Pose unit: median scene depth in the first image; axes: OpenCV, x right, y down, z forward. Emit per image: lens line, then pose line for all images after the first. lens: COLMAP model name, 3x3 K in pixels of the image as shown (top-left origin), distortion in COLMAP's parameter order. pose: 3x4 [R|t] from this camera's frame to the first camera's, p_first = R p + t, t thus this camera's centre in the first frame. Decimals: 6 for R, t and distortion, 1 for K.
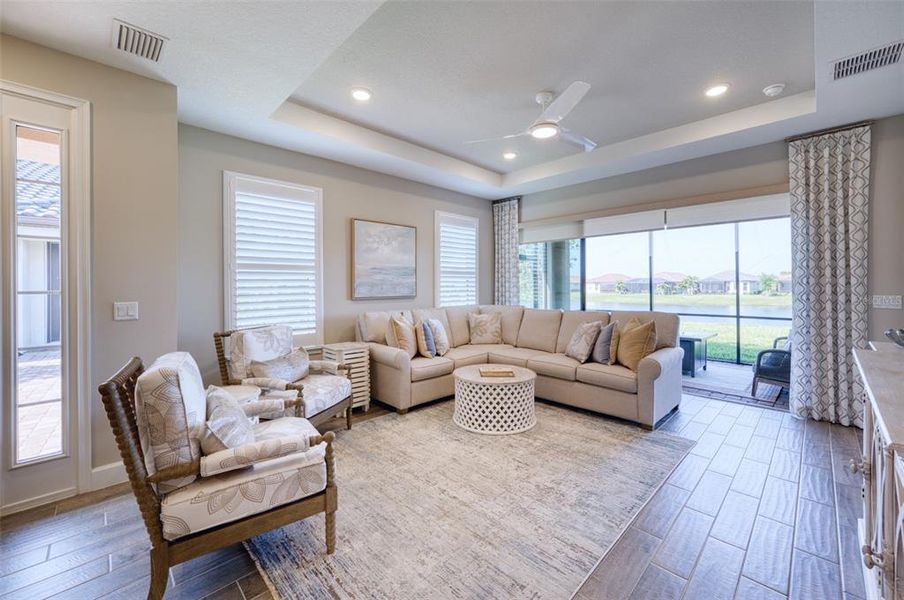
lens RADIAL K [[364.9, 0, 452.3], [0, 364.9, 287.1], [0, 0, 1]] dist [-0.000020, 0.000272]
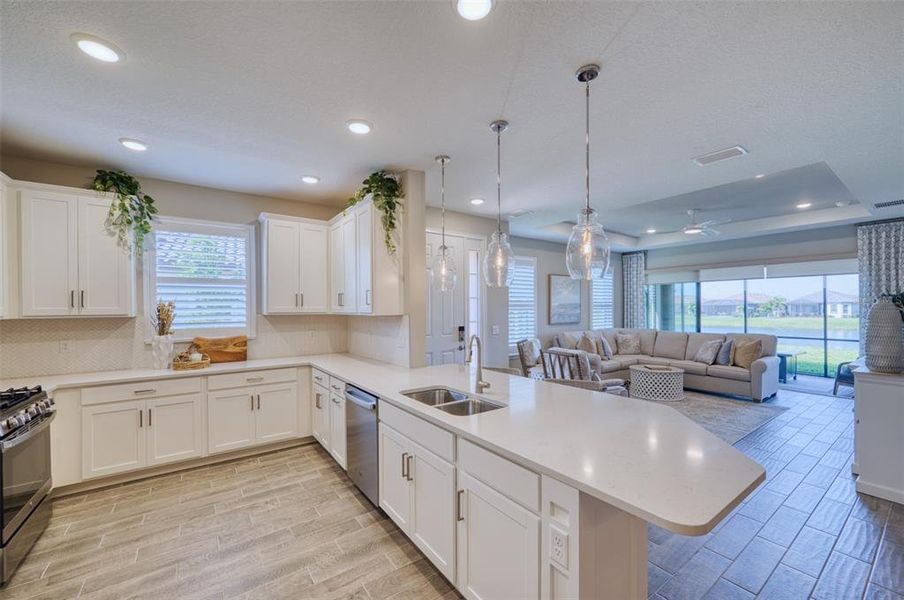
lens RADIAL K [[362.6, 0, 452.4], [0, 362.6, 308.2], [0, 0, 1]] dist [-0.004017, 0.004993]
pose [[0.988690, 0.001304, -0.149967, -0.459935], [-0.001250, 0.999999, 0.000456, -0.037614], [0.149967, -0.000263, 0.988691, -0.659439]]
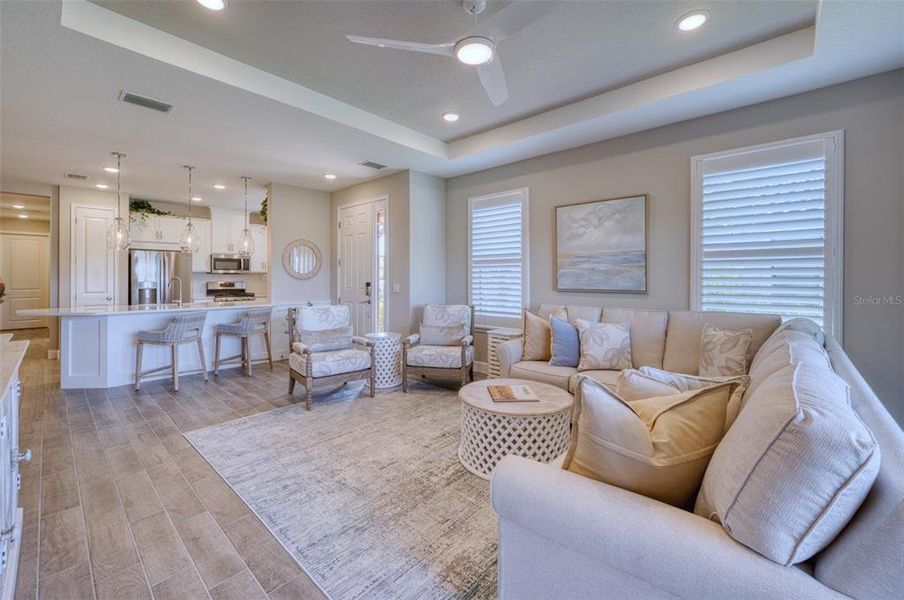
lens RADIAL K [[368.2, 0, 449.1], [0, 368.2, 280.8], [0, 0, 1]] dist [-0.001309, 0.000071]
pose [[0.055001, 0.013915, -0.998389, 0.684277], [-0.002776, 0.999901, 0.013783, -0.005012], [0.998482, 0.002014, 0.055035, 0.663654]]
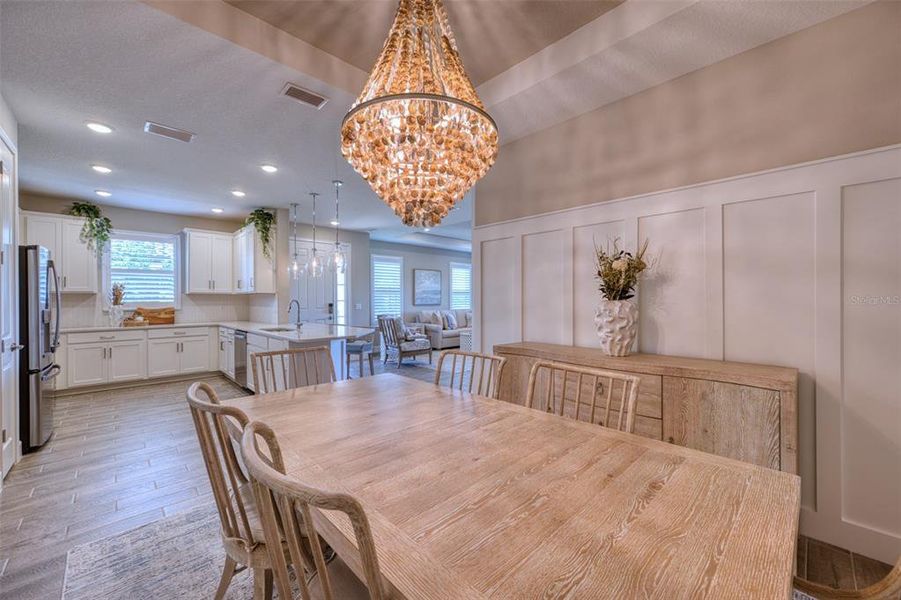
lens RADIAL K [[356.7, 0, 454.0], [0, 356.7, 298.5], [0, 0, 1]] dist [-0.023735, 0.011387]
pose [[0.999997, 0.002483, 0.000349, -0.028823], [-0.002481, 0.999987, -0.004522, 0.001580], [-0.000360, 0.004521, 0.999990, -1.198779]]
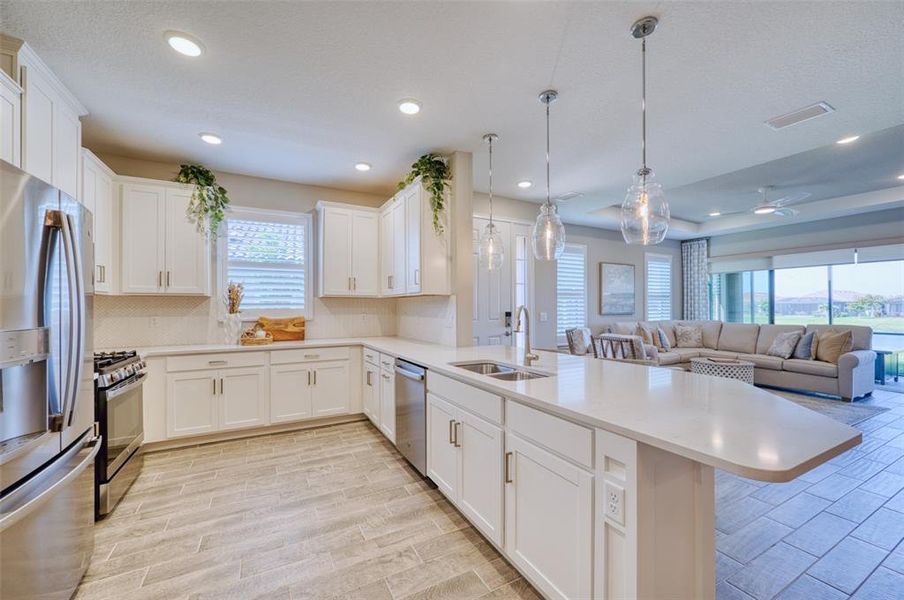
lens RADIAL K [[361.4, 0, 452.1], [0, 361.4, 303.1], [0, 0, 1]] dist [-0.003539, 0.005138]
pose [[0.961921, 0.002168, -0.273319, -0.462798], [-0.004839, 0.999947, -0.009097, 0.002696], [0.273285, 0.010073, 0.961880, -0.659964]]
